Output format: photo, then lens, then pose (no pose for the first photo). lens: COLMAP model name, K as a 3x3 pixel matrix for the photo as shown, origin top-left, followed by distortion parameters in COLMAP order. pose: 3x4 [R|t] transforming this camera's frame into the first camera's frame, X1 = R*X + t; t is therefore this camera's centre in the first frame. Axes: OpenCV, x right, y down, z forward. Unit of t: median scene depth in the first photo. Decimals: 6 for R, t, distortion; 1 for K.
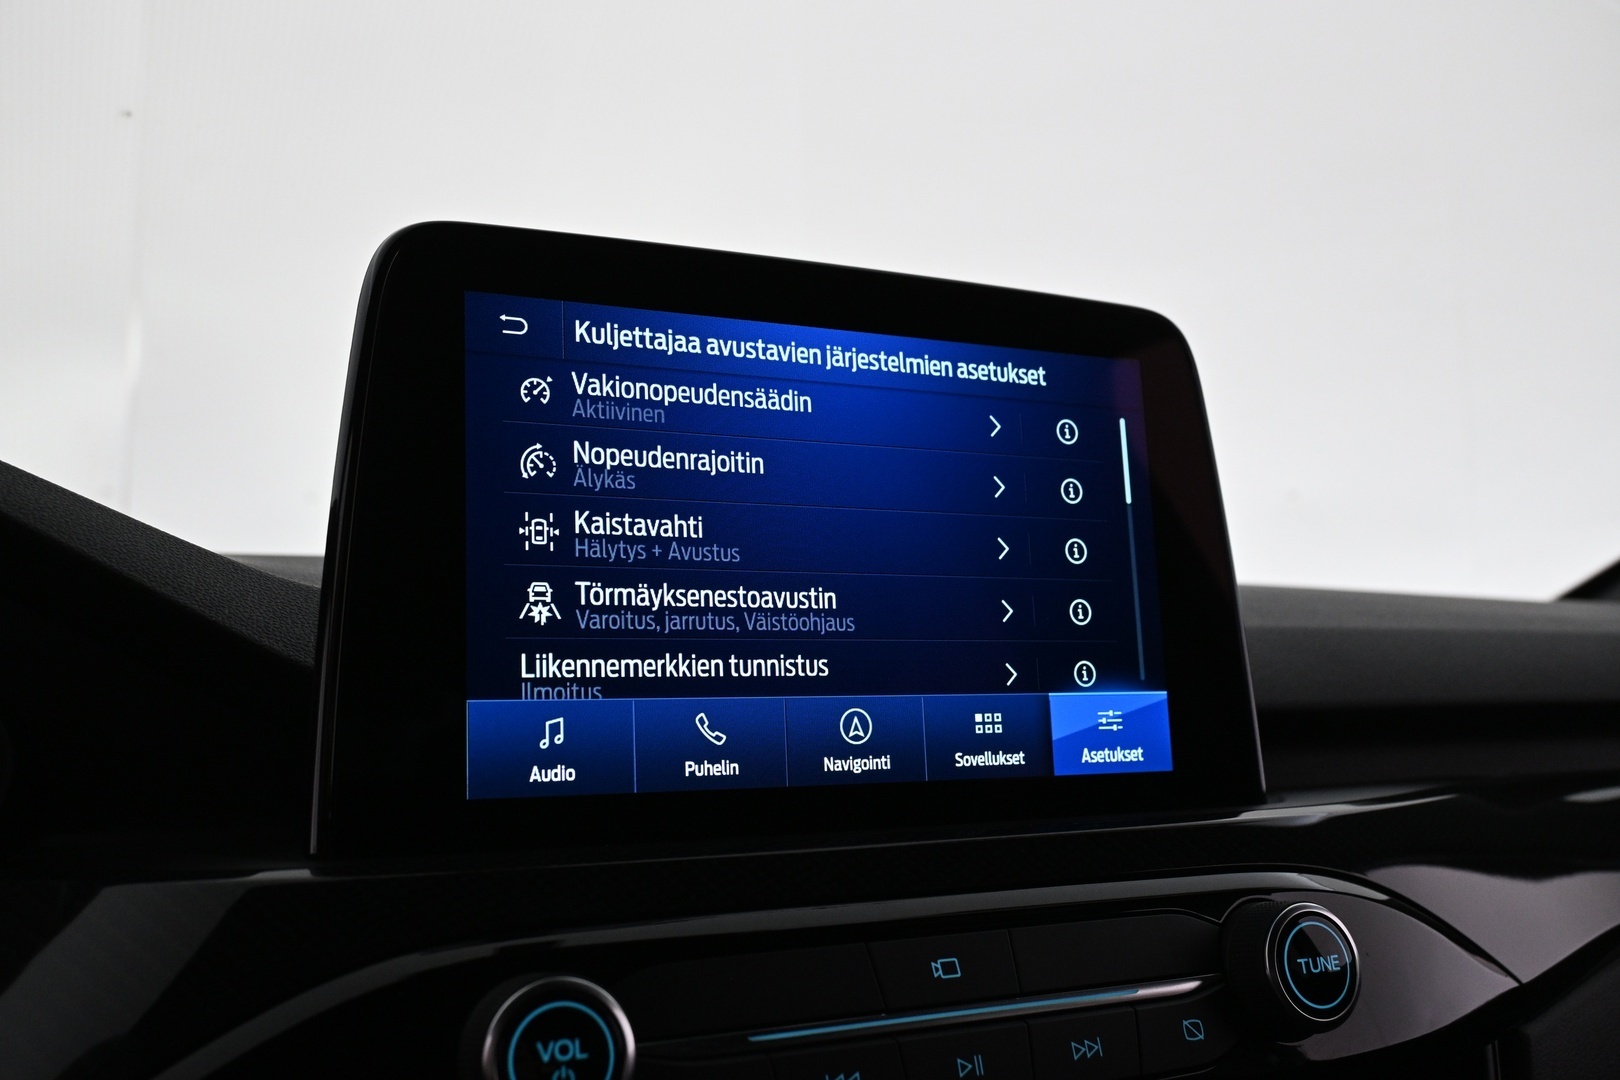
lens RADIAL K [[1537.6, 0, 810.0], [0, 1537.6, 540.0], [0, 0, 1]] dist [0.002545, -0.002975]
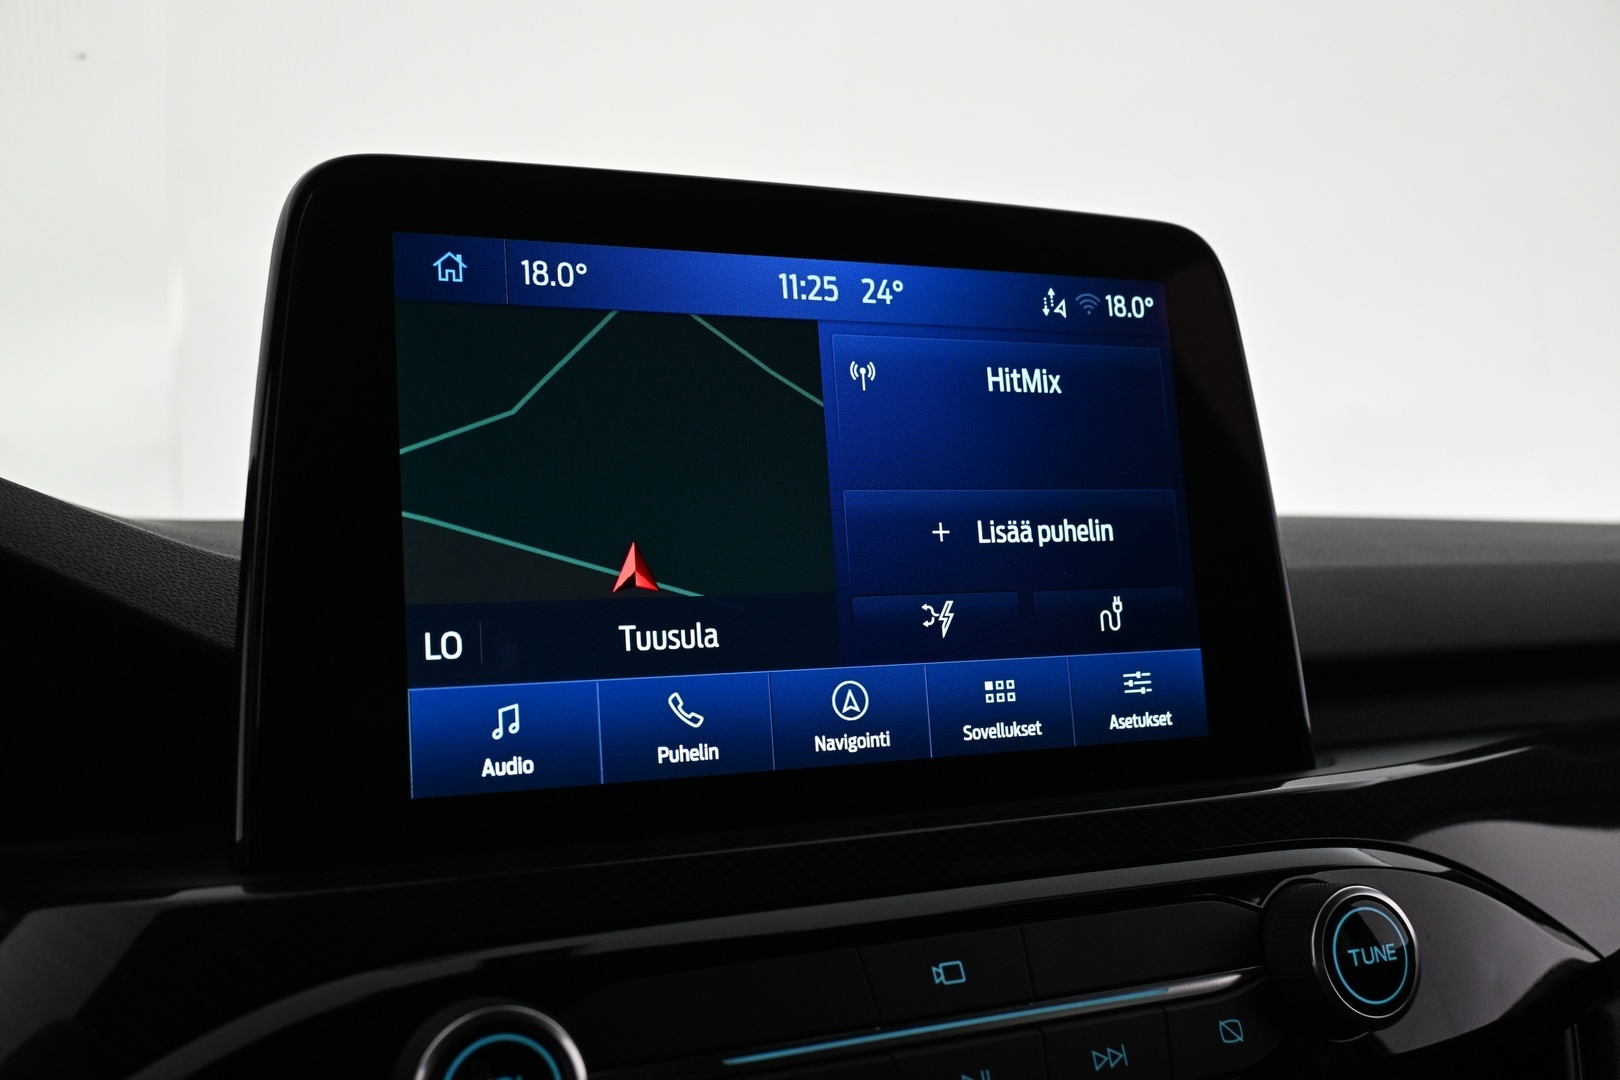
lens RADIAL K [[1537.6, 0, 810.0], [0, 1537.6, 540.0], [0, 0, 1]] dist [0.002545, -0.002975]
pose [[0.998702, -0.029912, -0.041223, 0.047199], [0.031718, 0.998533, 0.043890, -0.013794], [0.039849, -0.045140, 0.998186, 0.103079]]
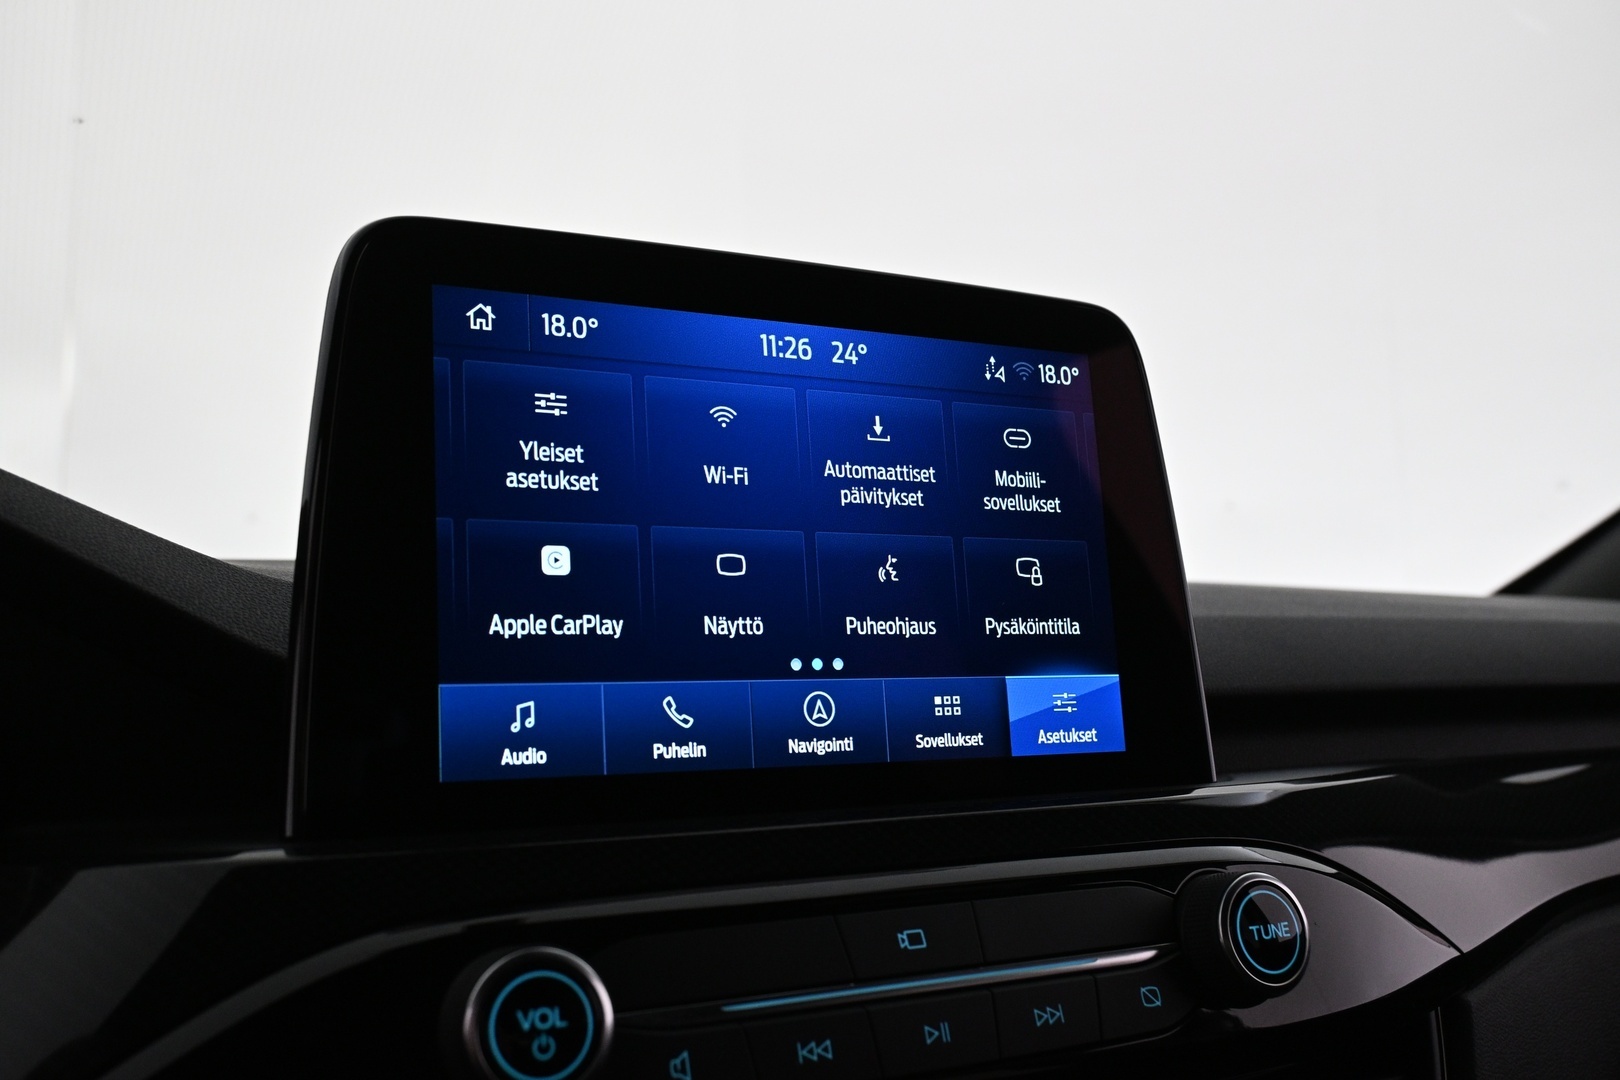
lens RADIAL K [[1537.6, 0, 810.0], [0, 1537.6, 540.0], [0, 0, 1]] dist [0.002545, -0.002975]
pose [[0.999224, -0.010590, 0.037949, -0.014188], [0.011062, 0.999864, -0.012265, 0.021540], [-0.037814, 0.012675, 0.999204, -0.024069]]
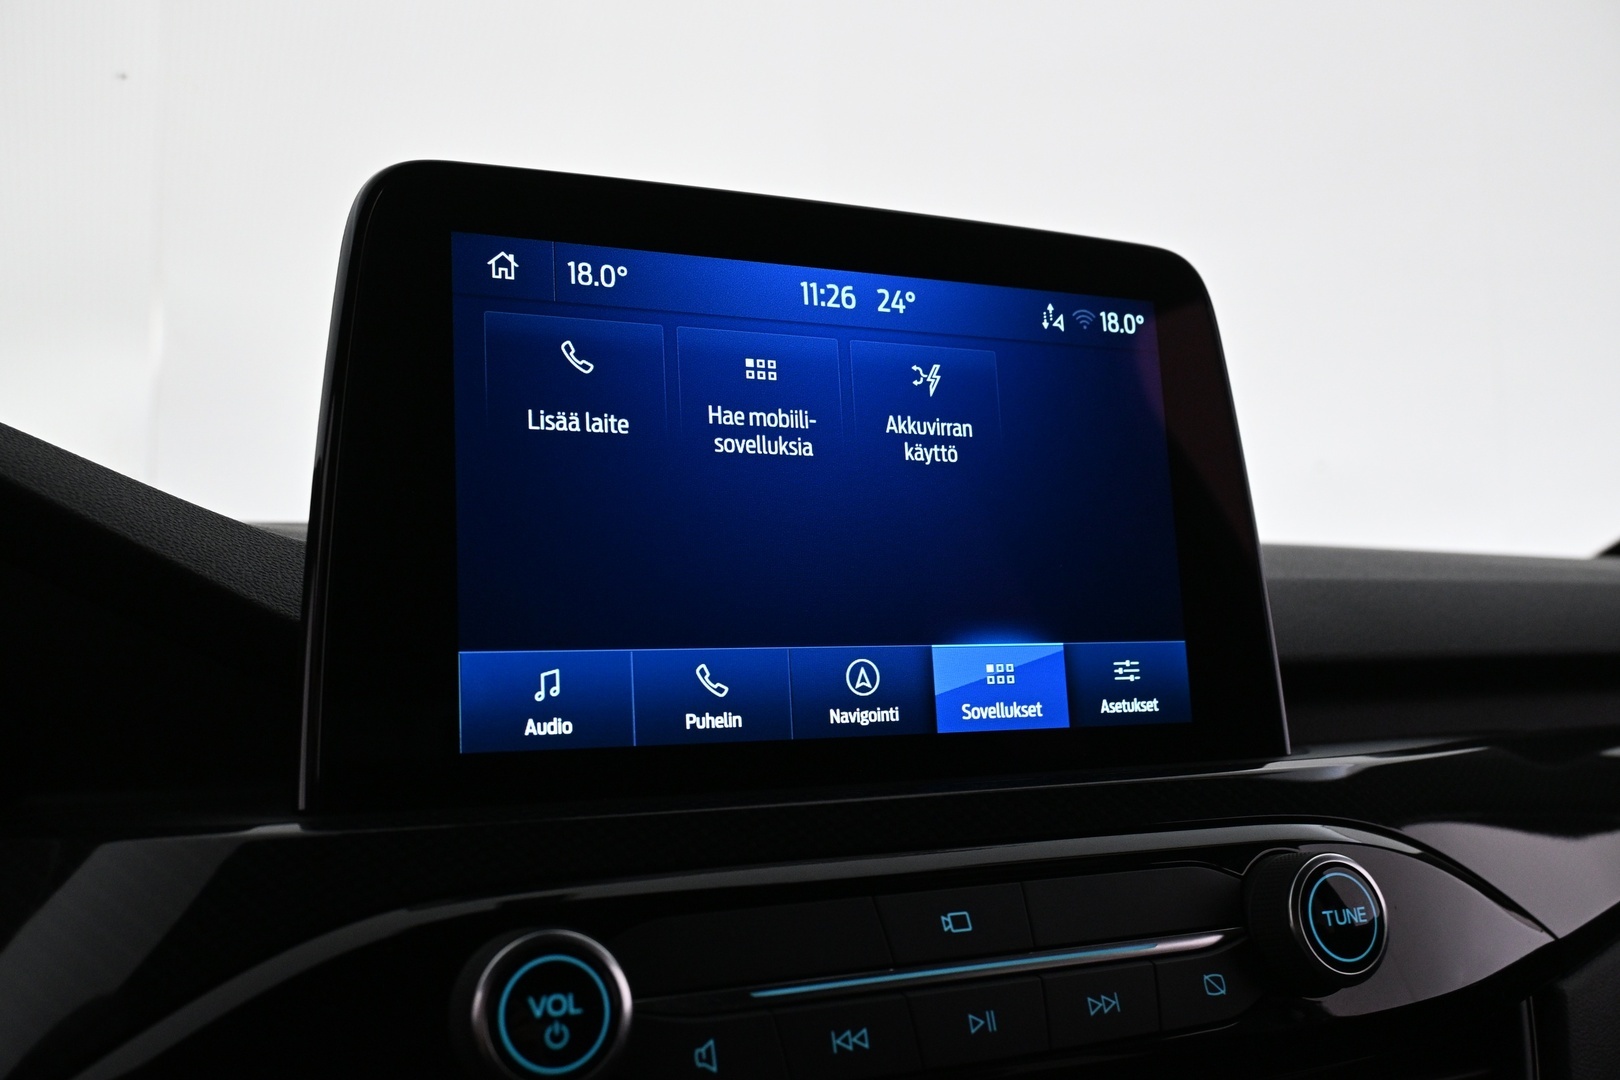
lens RADIAL K [[1537.6, 0, 810.0], [0, 1537.6, 540.0], [0, 0, 1]] dist [0.002545, -0.002975]
pose [[0.999745, -0.013857, -0.017846, 0.015350], [0.014055, 0.999841, 0.011019, 0.023708], [0.017690, -0.011267, 0.999780, 0.030727]]
